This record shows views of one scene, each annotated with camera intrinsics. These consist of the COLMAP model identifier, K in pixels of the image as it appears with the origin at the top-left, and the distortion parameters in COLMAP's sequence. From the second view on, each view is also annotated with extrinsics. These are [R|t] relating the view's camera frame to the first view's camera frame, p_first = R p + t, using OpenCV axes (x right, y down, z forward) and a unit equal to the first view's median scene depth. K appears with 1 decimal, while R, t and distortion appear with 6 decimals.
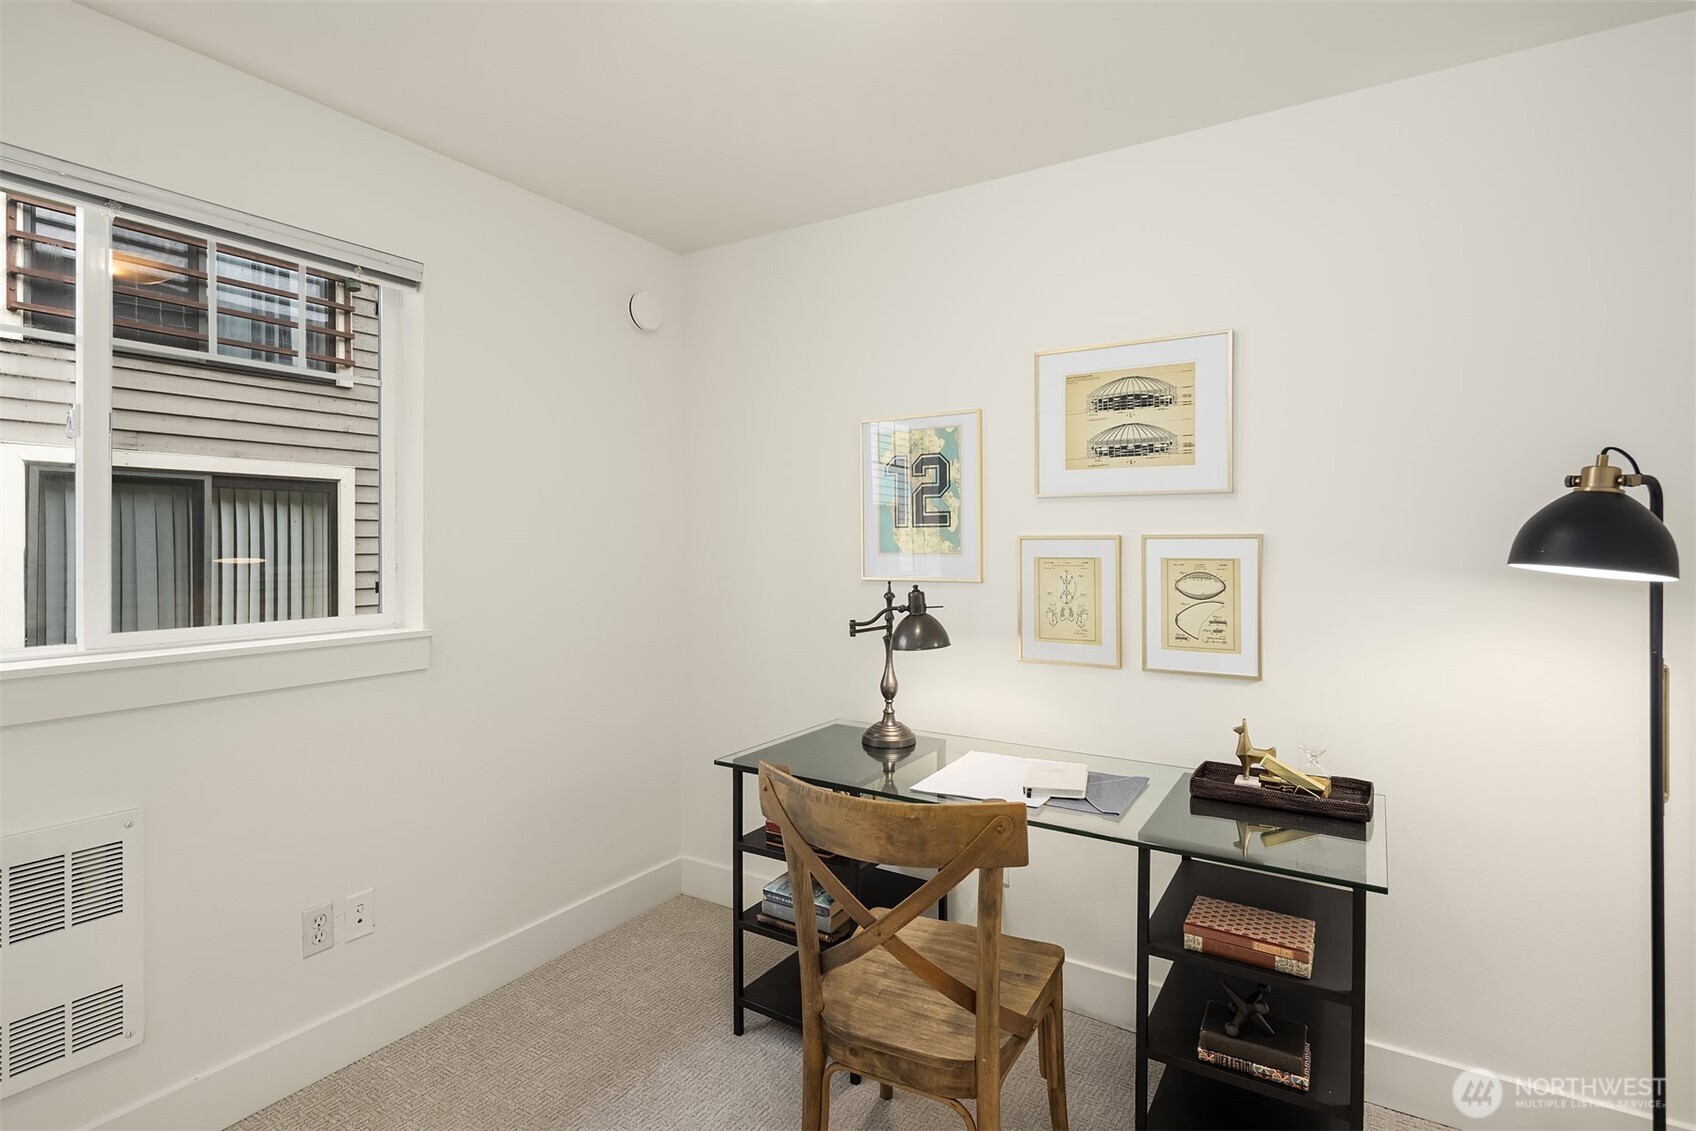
lens RADIAL K [[822.0, 0, 851.1], [0, 822.0, 549.2], [0, 0, 1]] dist [-0.002182, -0.002602]
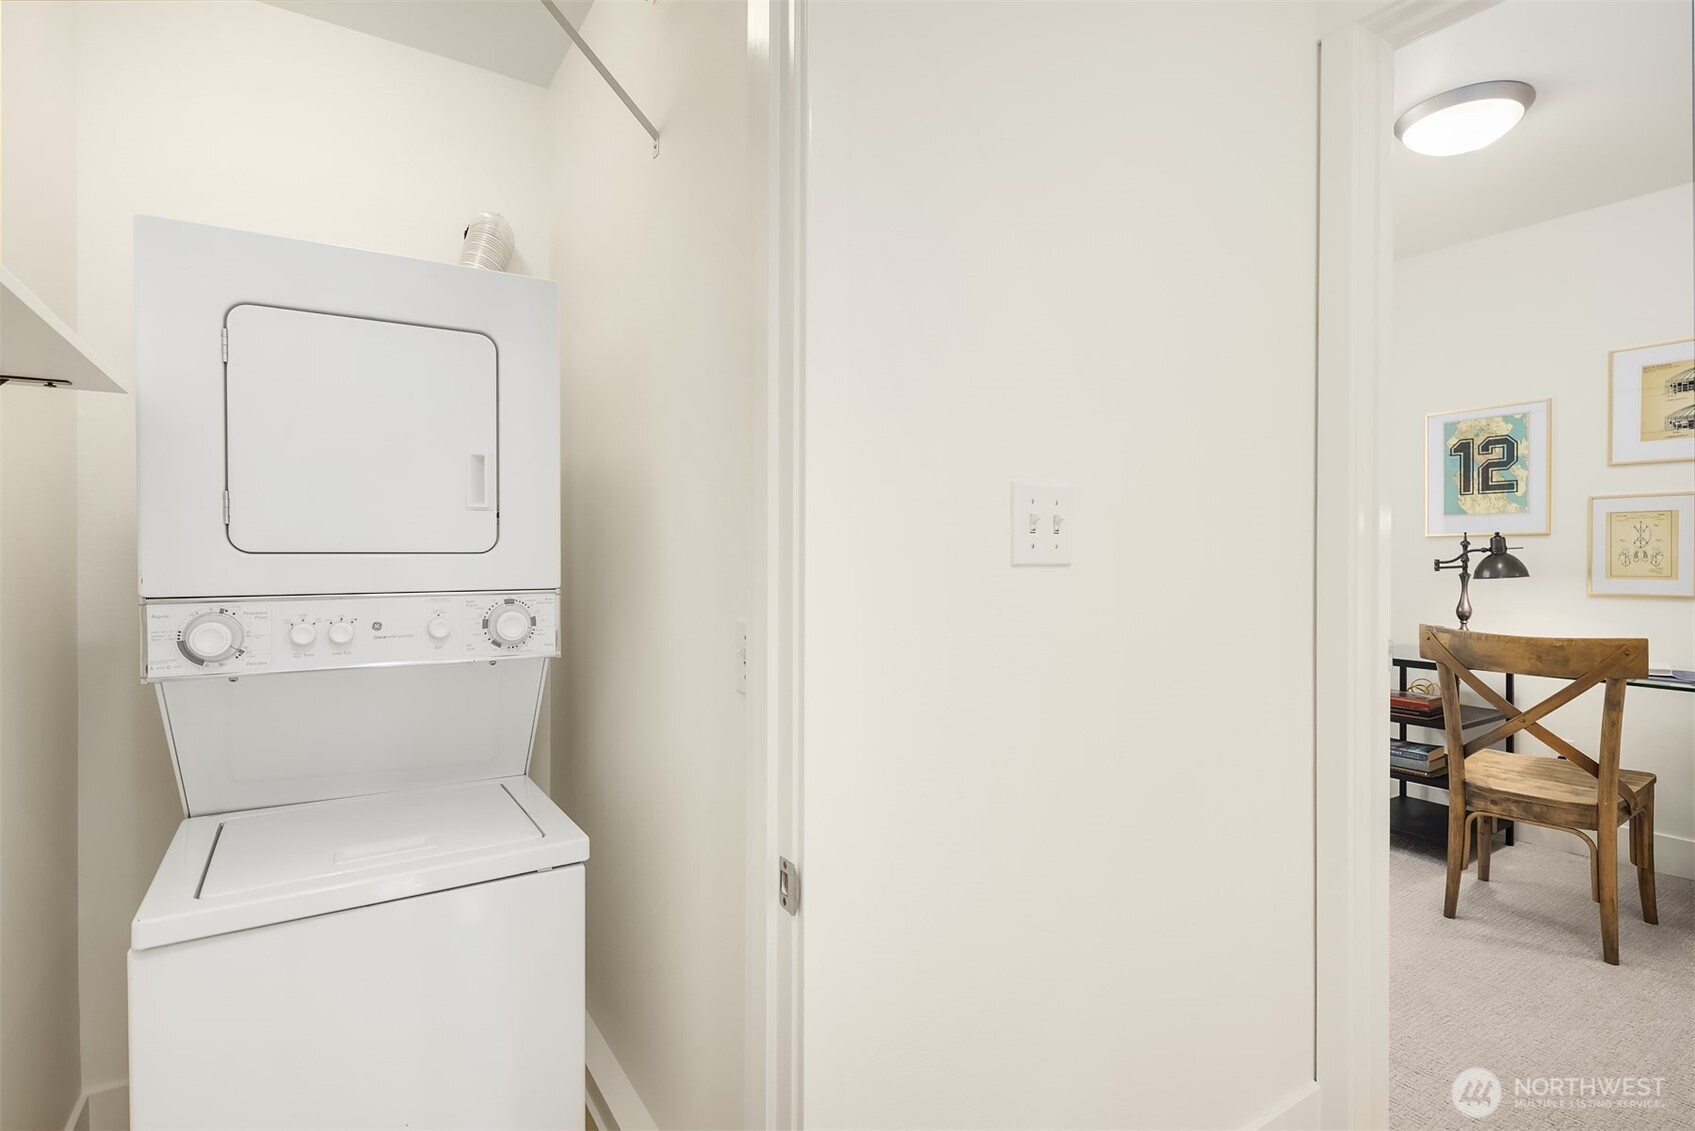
lens RADIAL K [[821.5, 0, 844.8], [0, 821.5, 574.0], [0, 0, 1]] dist [-0.002182, -0.002602]
pose [[0.906628, 0.013168, -0.421725, -0.314271], [-0.008825, 0.999886, 0.012250, 0.101956], [0.421838, -0.007385, 0.906641, -0.650613]]
